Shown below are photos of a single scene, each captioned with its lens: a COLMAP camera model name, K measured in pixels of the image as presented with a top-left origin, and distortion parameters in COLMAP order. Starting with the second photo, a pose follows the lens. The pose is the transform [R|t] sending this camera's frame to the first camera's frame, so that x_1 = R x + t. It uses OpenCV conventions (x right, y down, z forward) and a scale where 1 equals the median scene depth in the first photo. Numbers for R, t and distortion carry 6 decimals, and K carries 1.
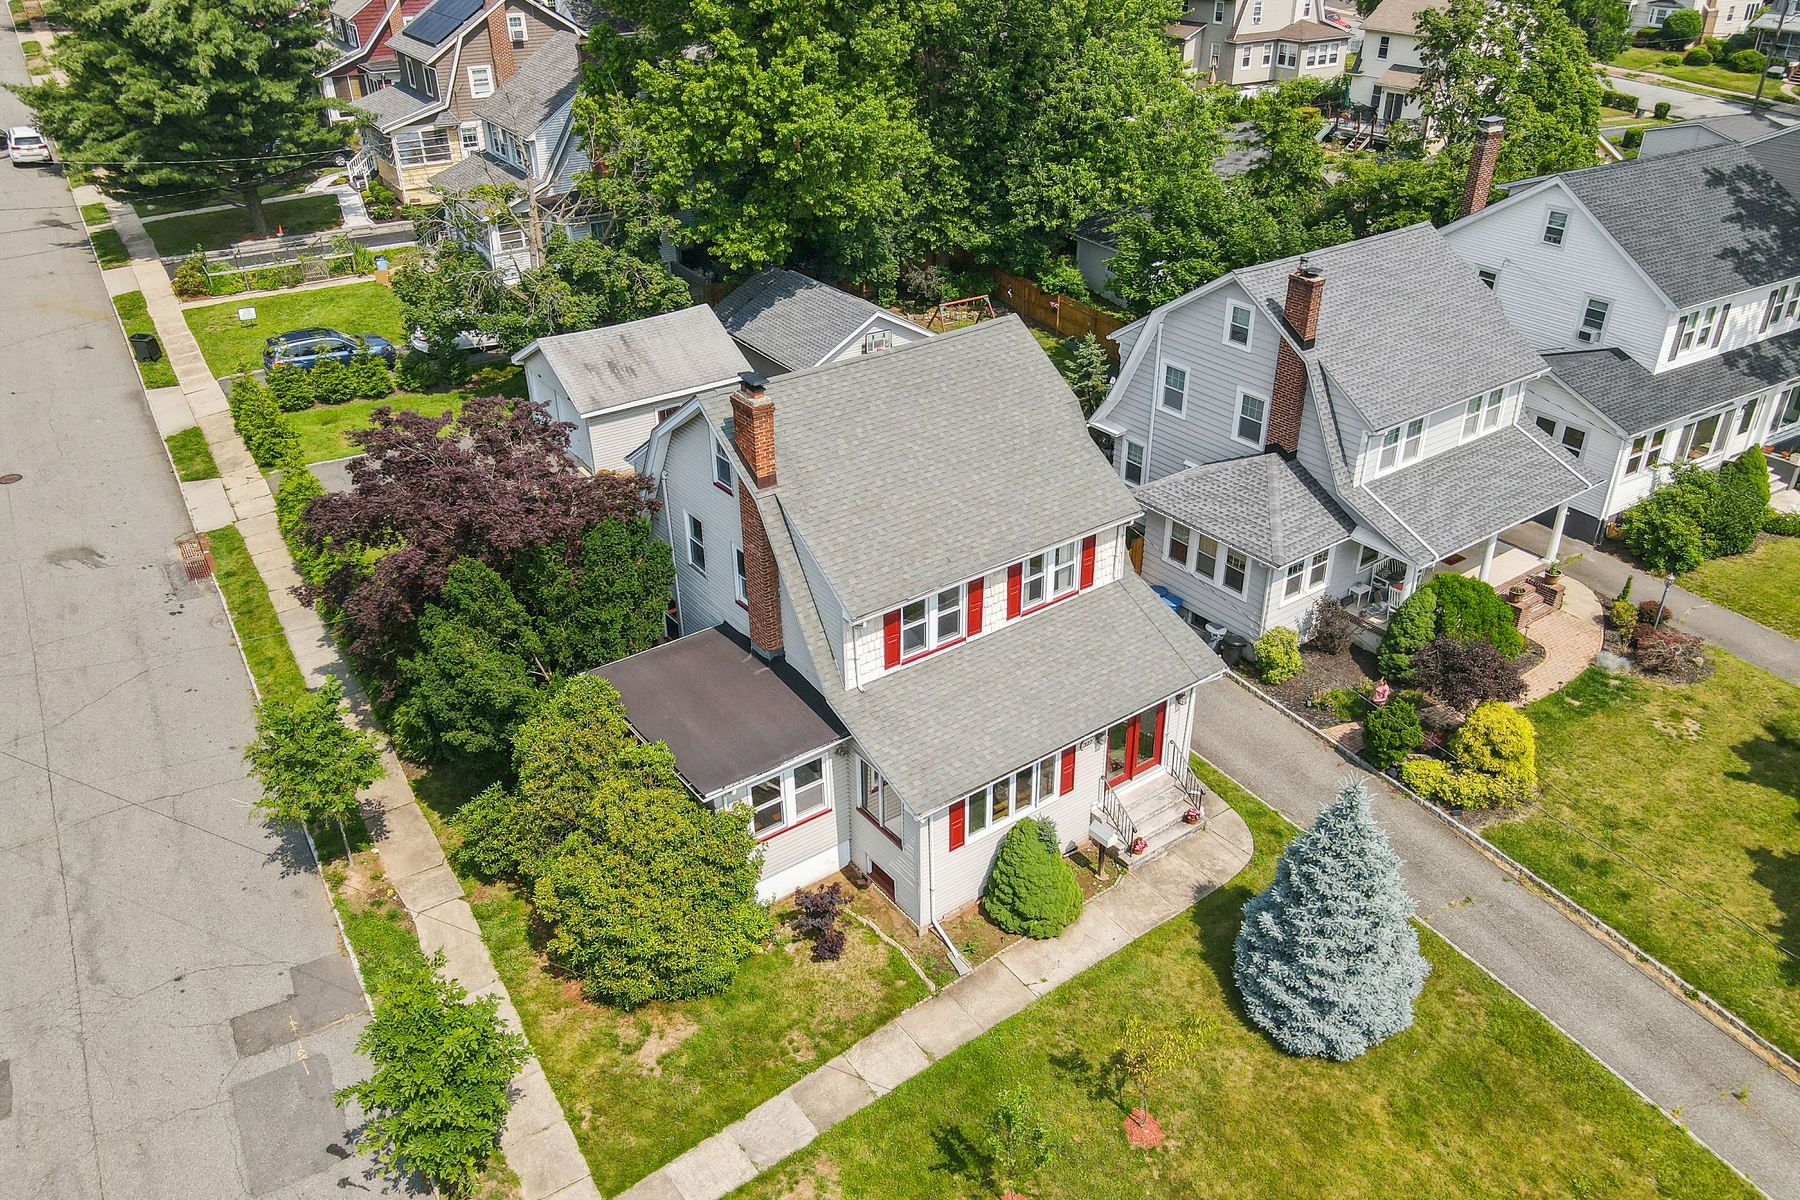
lens RADIAL K [[1318.6, 0, 906.7], [0, 1318.6, 620.0], [0, 0, 1]] dist [0.008025, 0.002340]
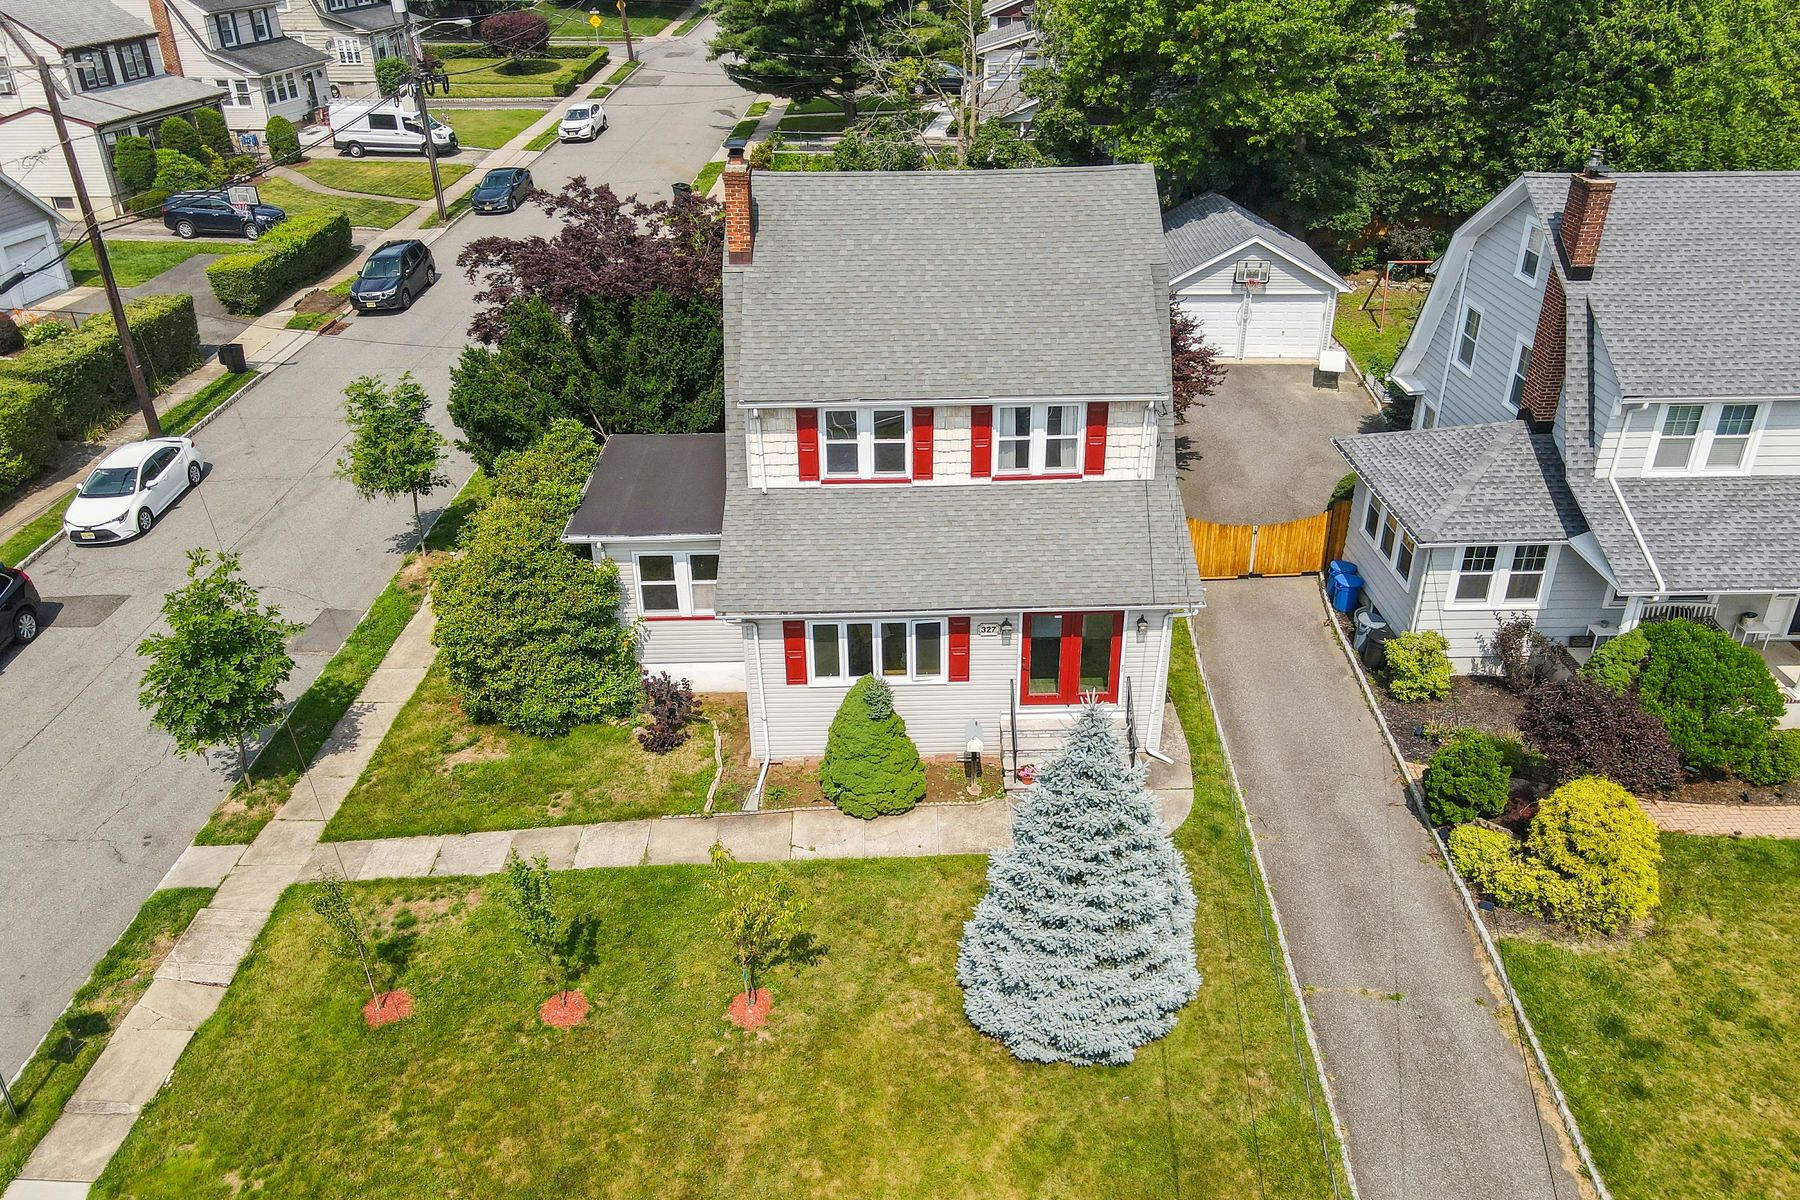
lens RADIAL K [[1318.6, 0, 906.7], [0, 1318.6, 620.0], [0, 0, 1]] dist [0.008025, 0.002340]
pose [[0.817439, 0.278816, -0.504038, 0.470034], [-0.290853, 0.955091, 0.056624, 0.049278], [0.497190, 0.100314, 0.861823, 0.214027]]
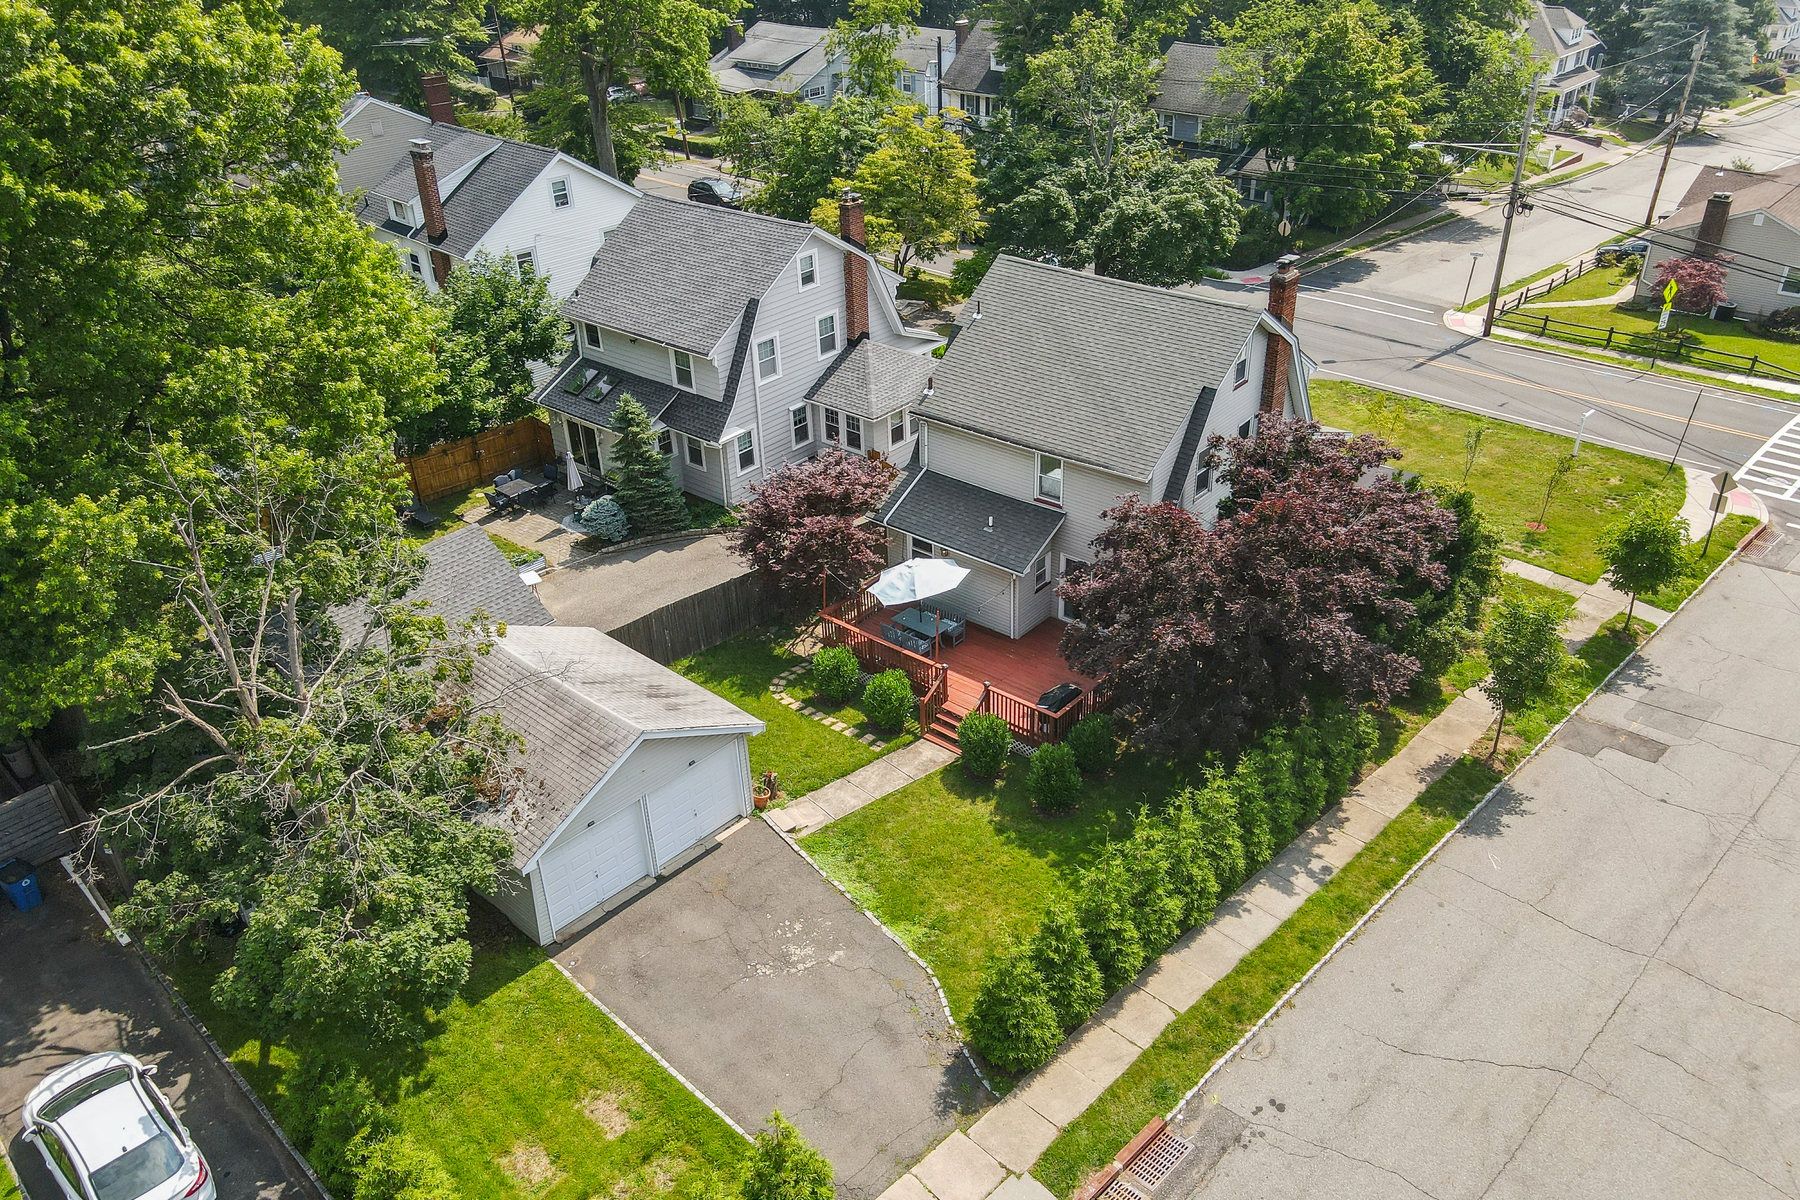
lens RADIAL K [[1318.6, 0, 906.7], [0, 1318.6, 620.0], [0, 0, 1]] dist [0.008025, 0.002340]
pose [[-0.228872, -0.495859, 0.837700, -1.123832], [0.527064, 0.660372, 0.534895, -0.721904], [-0.818426, 0.563944, 0.110208, 1.137878]]
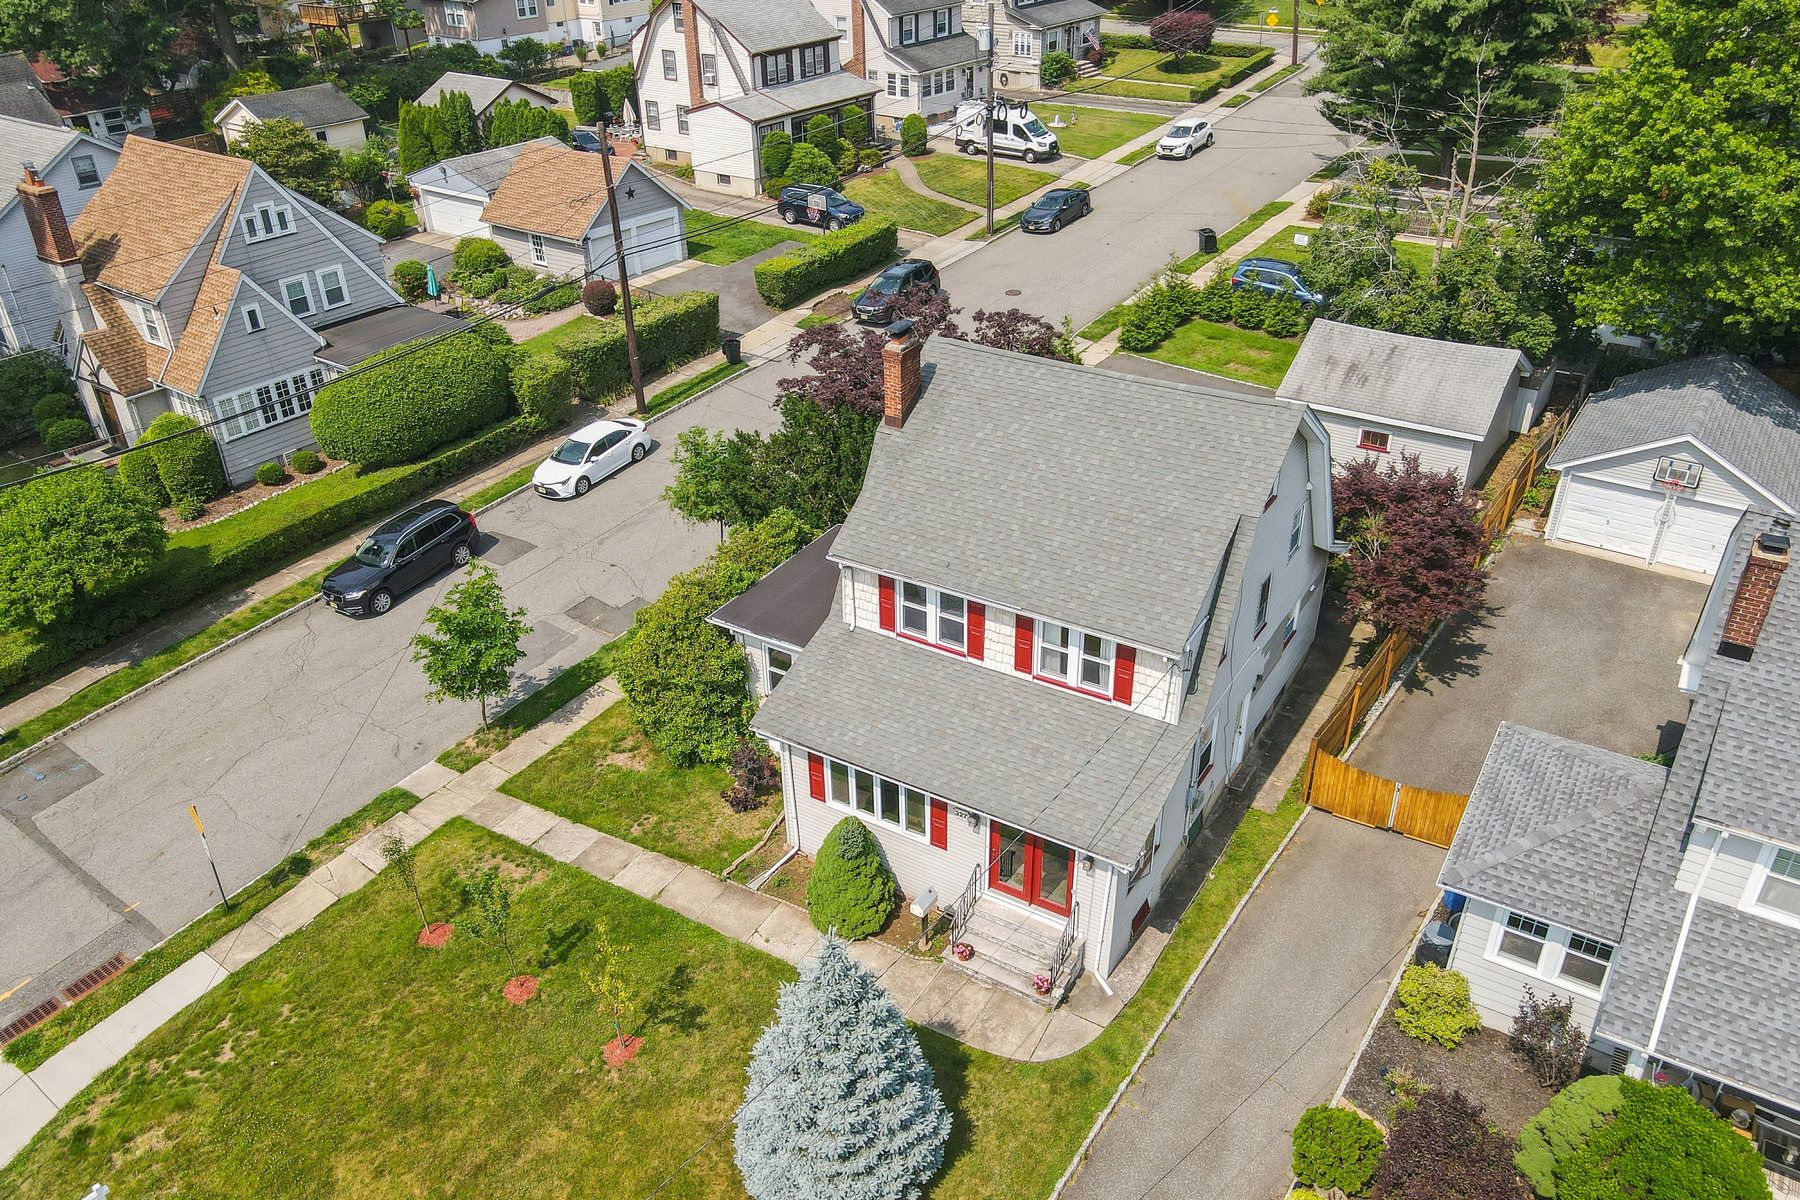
lens RADIAL K [[1318.6, 0, 906.7], [0, 1318.6, 620.0], [0, 0, 1]] dist [0.008025, 0.002340]
pose [[0.370768, 0.485885, -0.791484, 0.711946], [-0.458755, 0.836813, 0.298810, -0.252734], [0.807512, 0.252308, 0.533165, 0.395771]]
